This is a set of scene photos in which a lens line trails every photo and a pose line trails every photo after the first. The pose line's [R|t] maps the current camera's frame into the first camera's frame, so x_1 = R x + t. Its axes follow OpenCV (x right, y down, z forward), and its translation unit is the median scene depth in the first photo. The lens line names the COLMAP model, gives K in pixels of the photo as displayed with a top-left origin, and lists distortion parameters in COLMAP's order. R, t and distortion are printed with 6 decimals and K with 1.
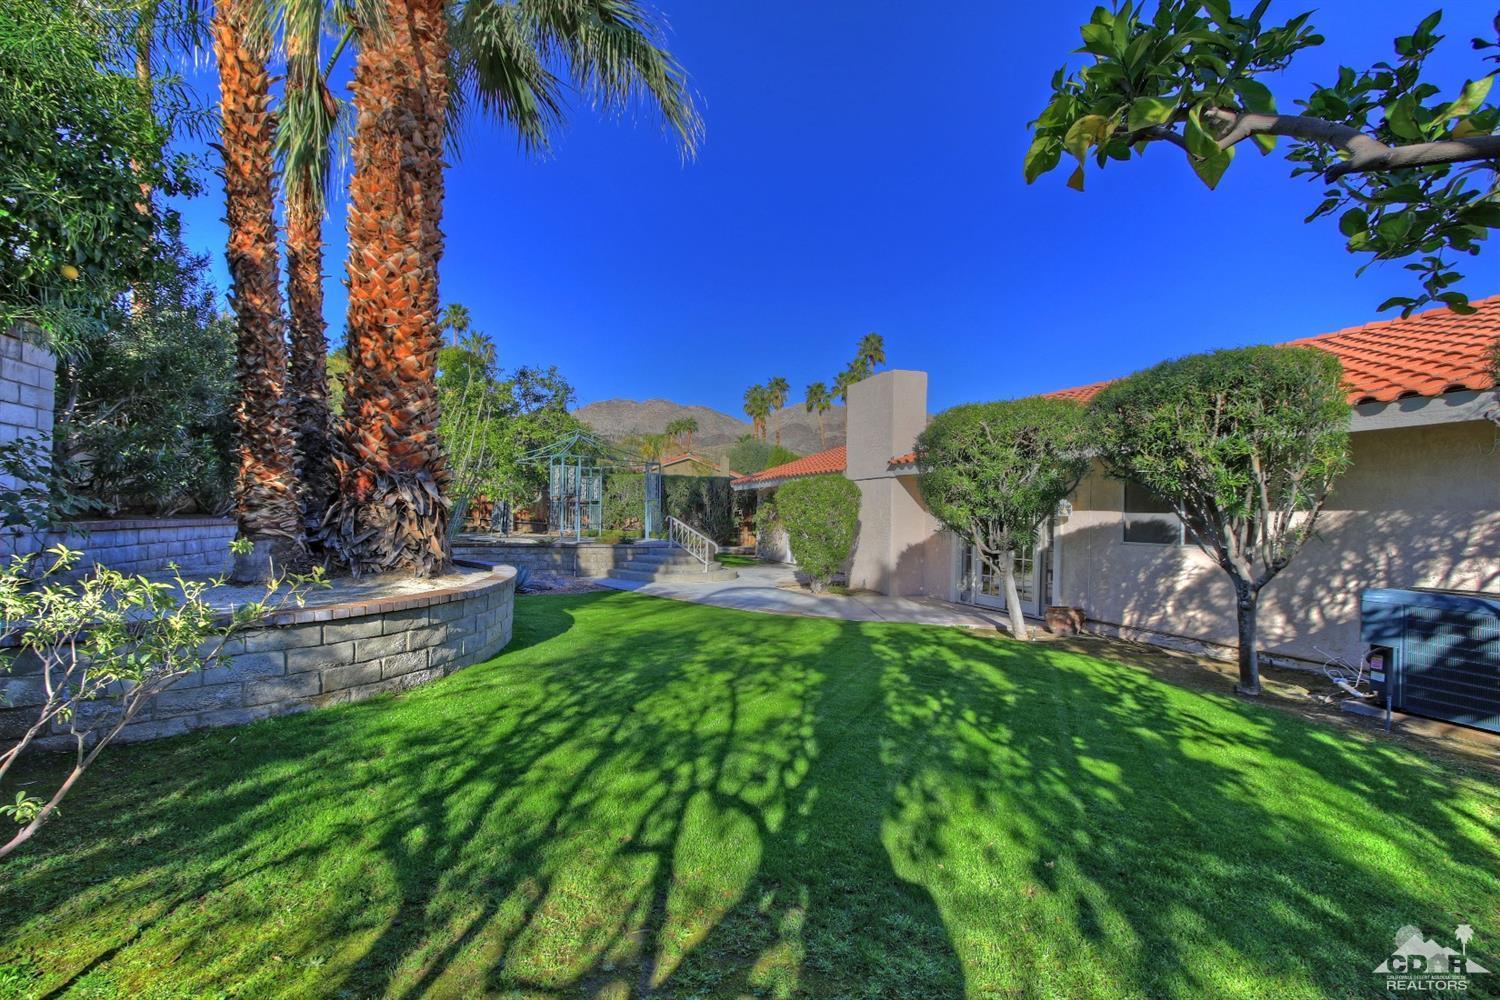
lens RADIAL K [[707.2, 0, 748.9], [0, 707.2, 504.4], [0, 0, 1]] dist [-0.000356, 0.000385]
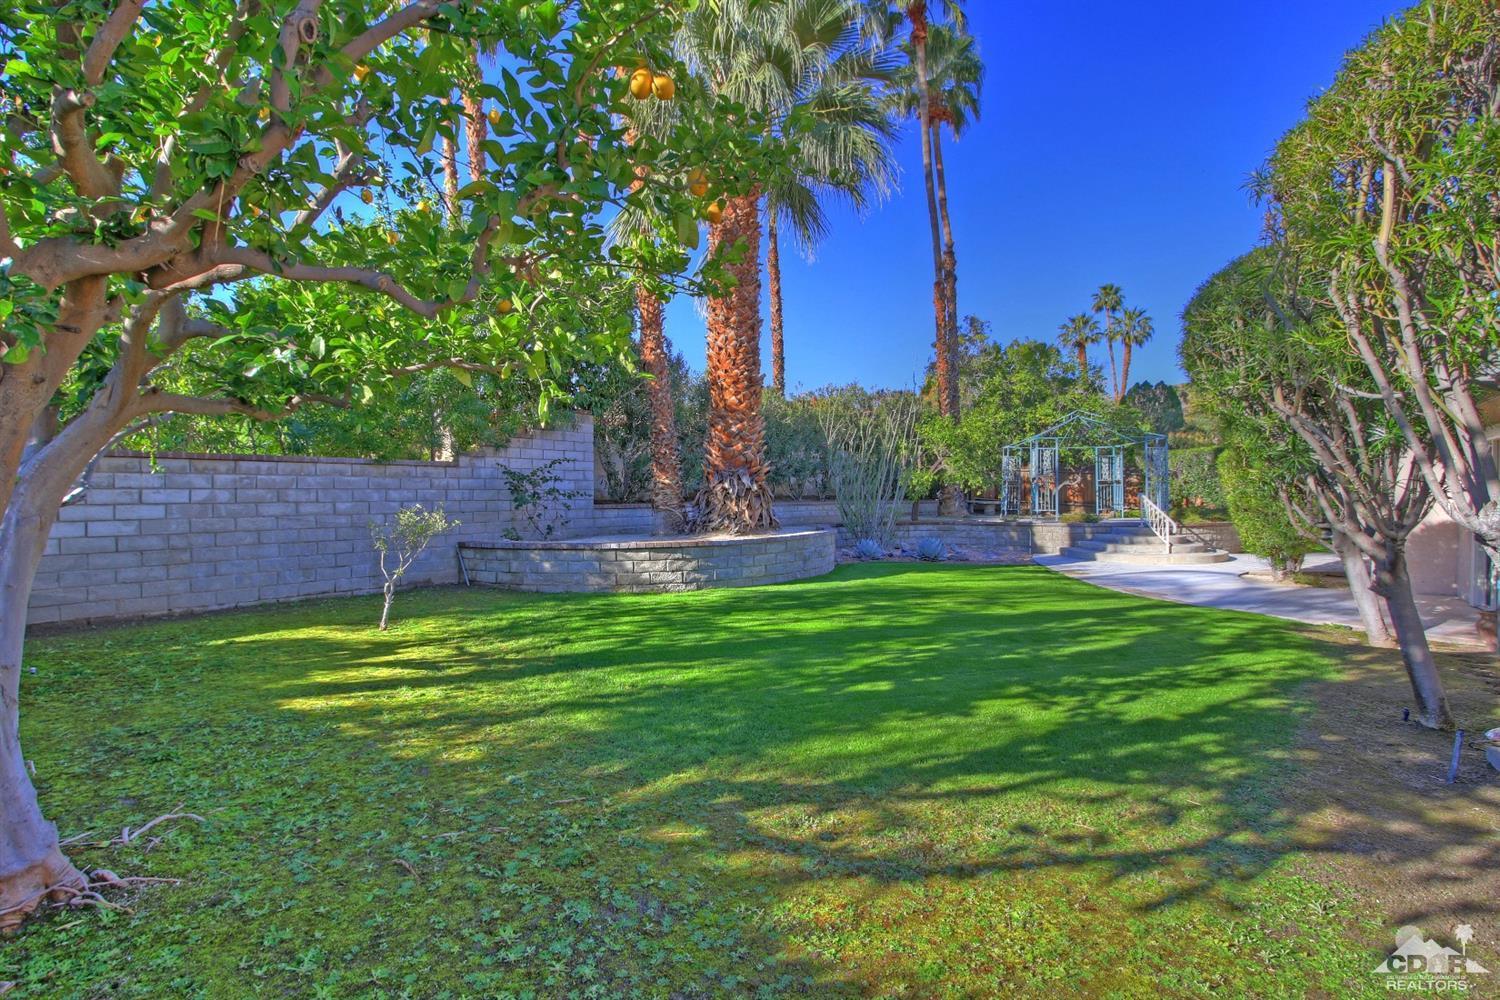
lens RADIAL K [[707.2, 0, 747.7], [0, 707.2, 504.9], [0, 0, 1]] dist [-0.000356, 0.000385]
pose [[0.597563, -0.017537, -0.801631, 2.326415], [0.032691, 0.999462, 0.002503, 0.088374], [0.801156, -0.027702, 0.597815, 0.192272]]
